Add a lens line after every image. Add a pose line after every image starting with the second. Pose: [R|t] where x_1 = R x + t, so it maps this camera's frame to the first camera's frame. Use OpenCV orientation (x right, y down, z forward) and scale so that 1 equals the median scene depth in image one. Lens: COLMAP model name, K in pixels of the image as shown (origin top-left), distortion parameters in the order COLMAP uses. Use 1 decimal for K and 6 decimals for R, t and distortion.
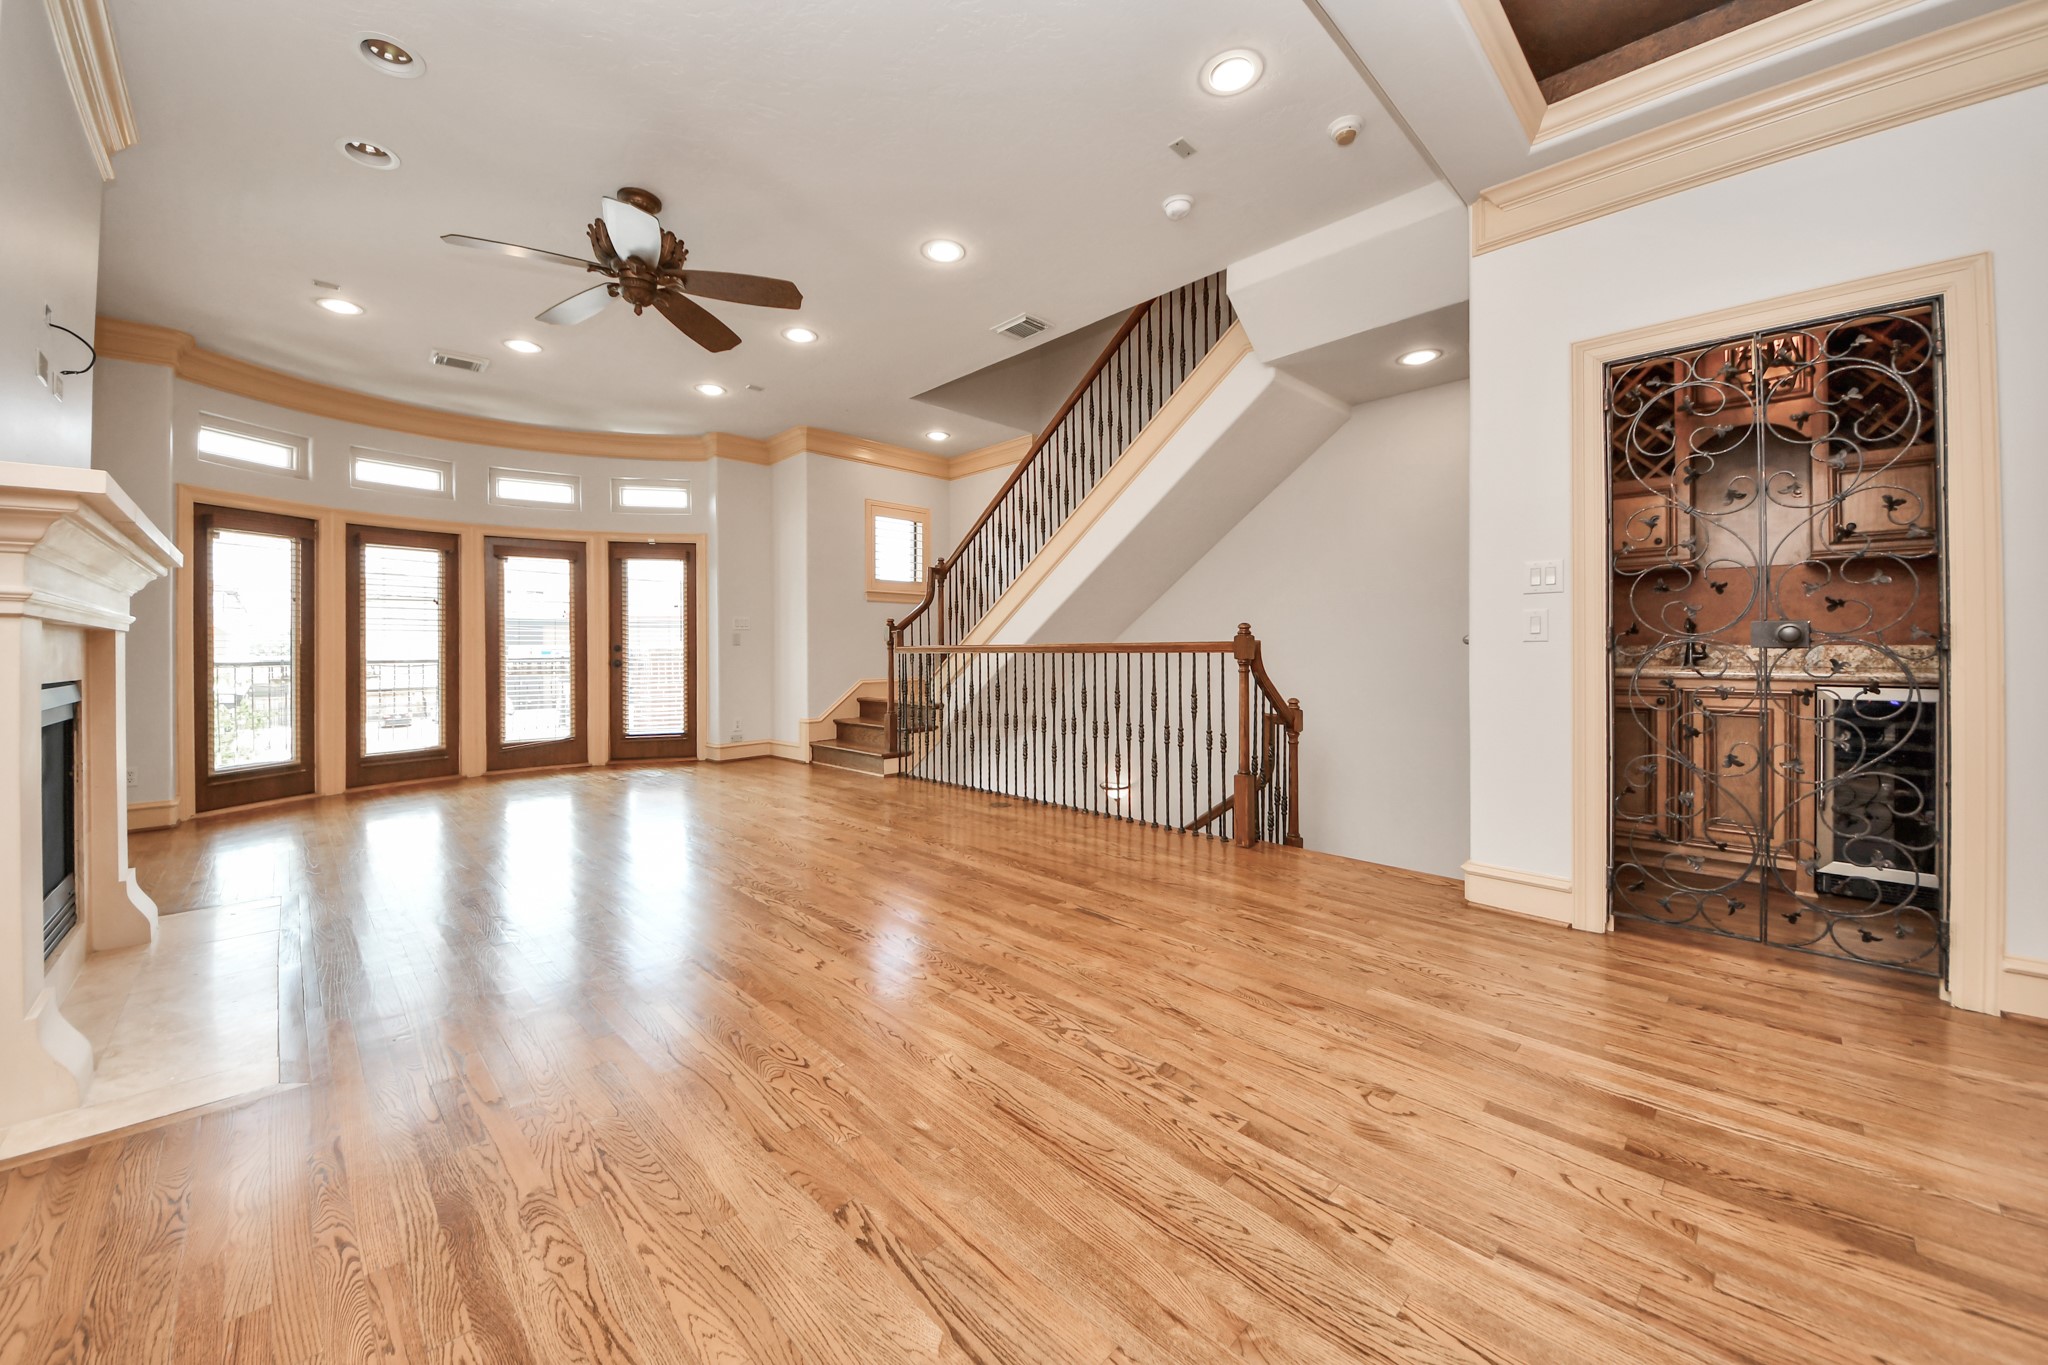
lens RADIAL K [[735.3, 0, 1027.3], [0, 735.3, 656.8], [0, 0, 1]] dist [0.000041, -0.014531]
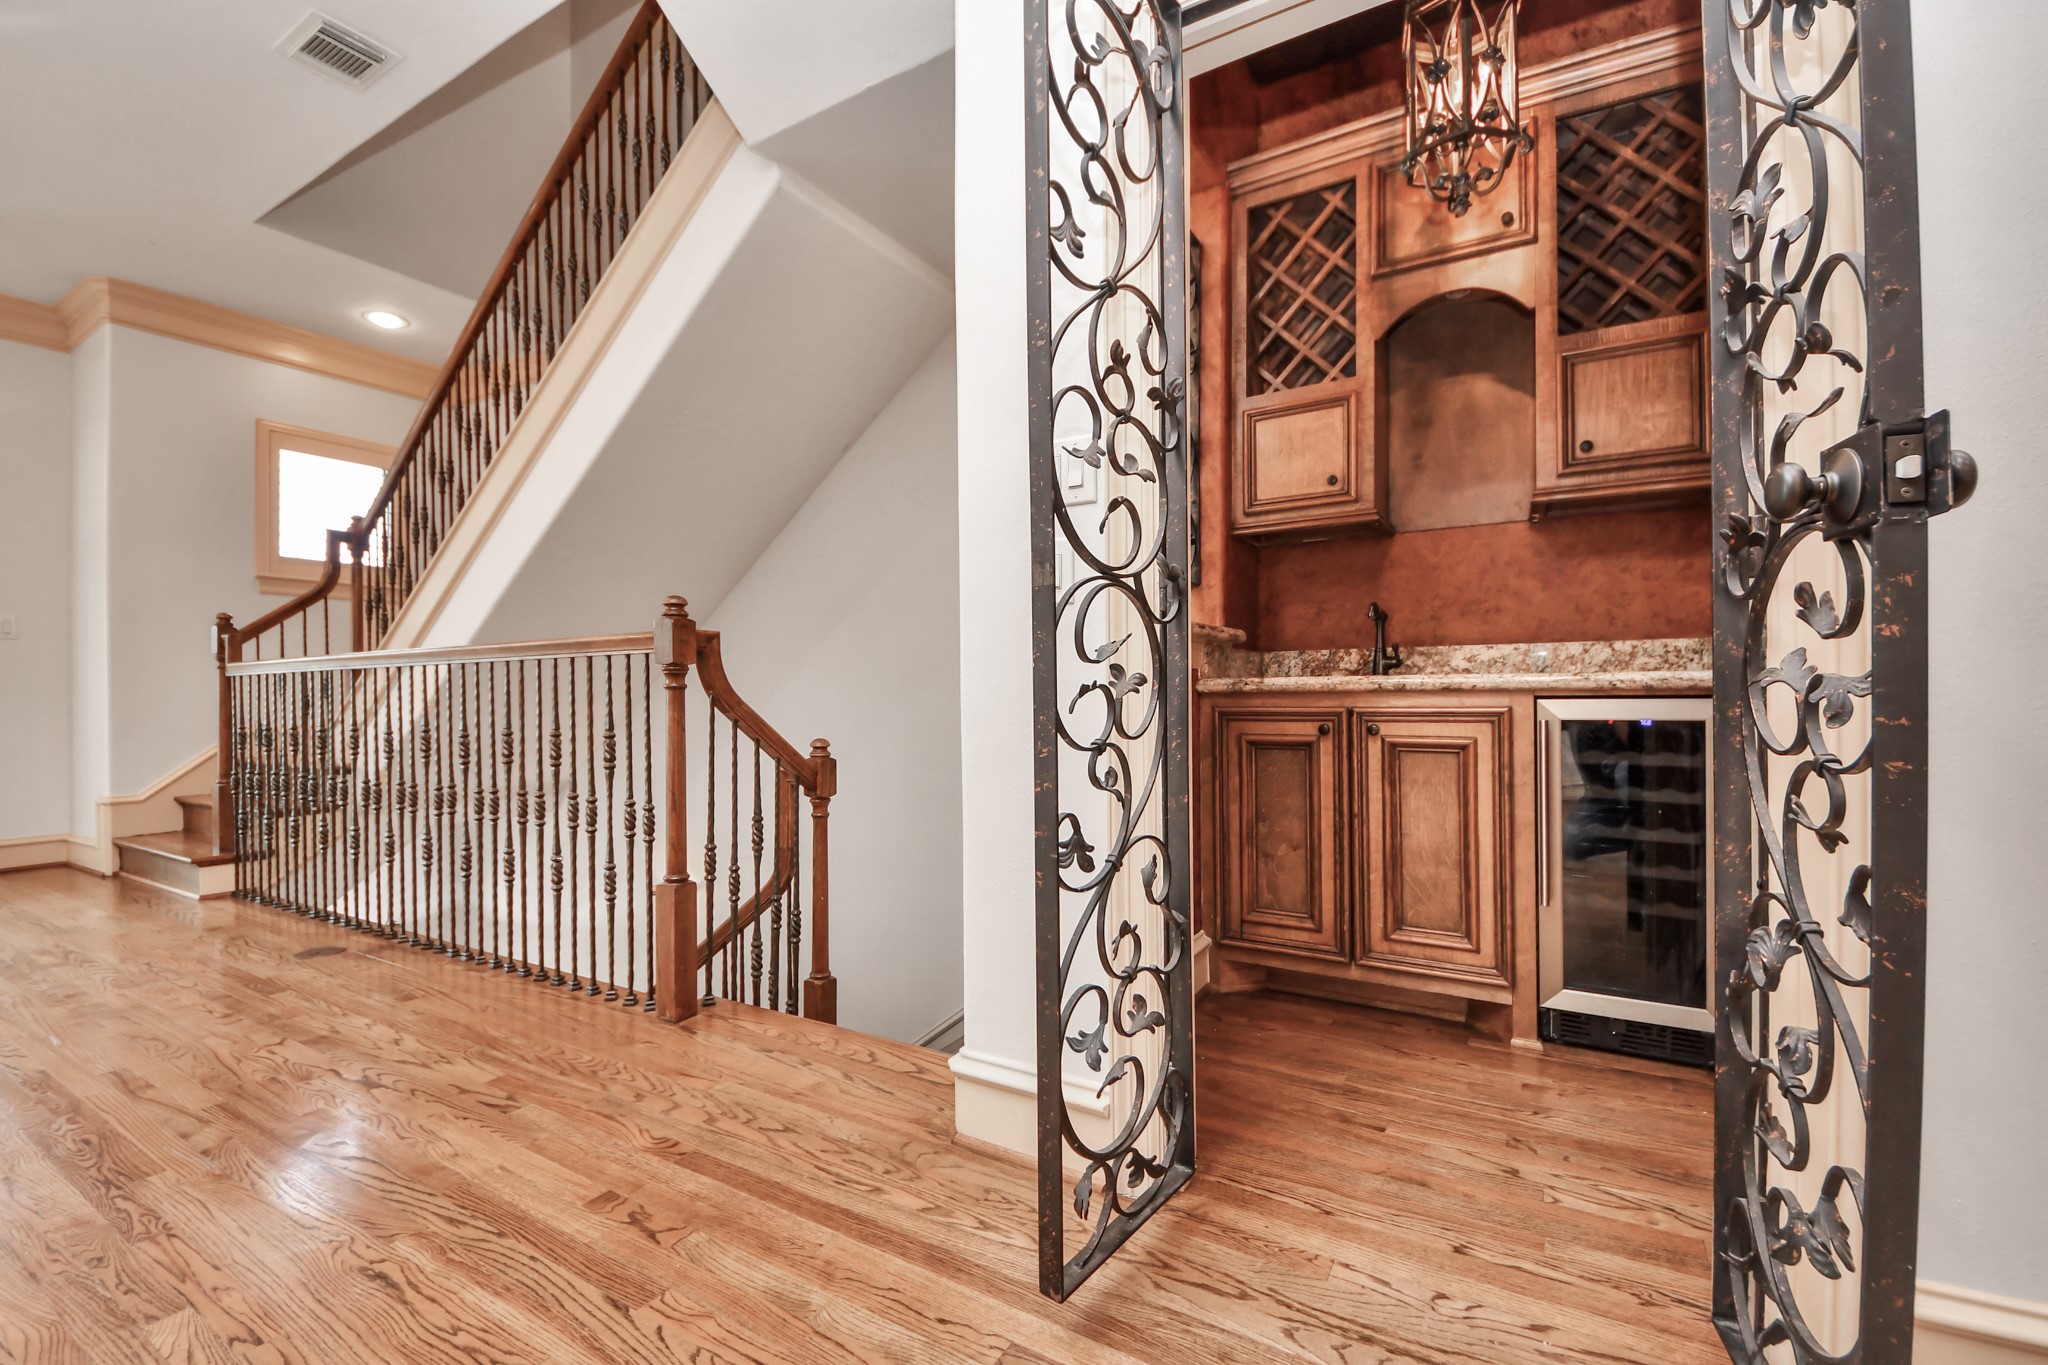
lens RADIAL K [[899.7, 0, 1026.9], [0, 899.7, 701.5], [0, 0, 1]] dist [-0.003824, -0.001011]
pose [[0.958787, -0.007069, 0.284038, 0.287231], [0.006799, 0.999975, 0.001937, 0.023384], [-0.284045, 0.000074, 0.958811, 0.241672]]
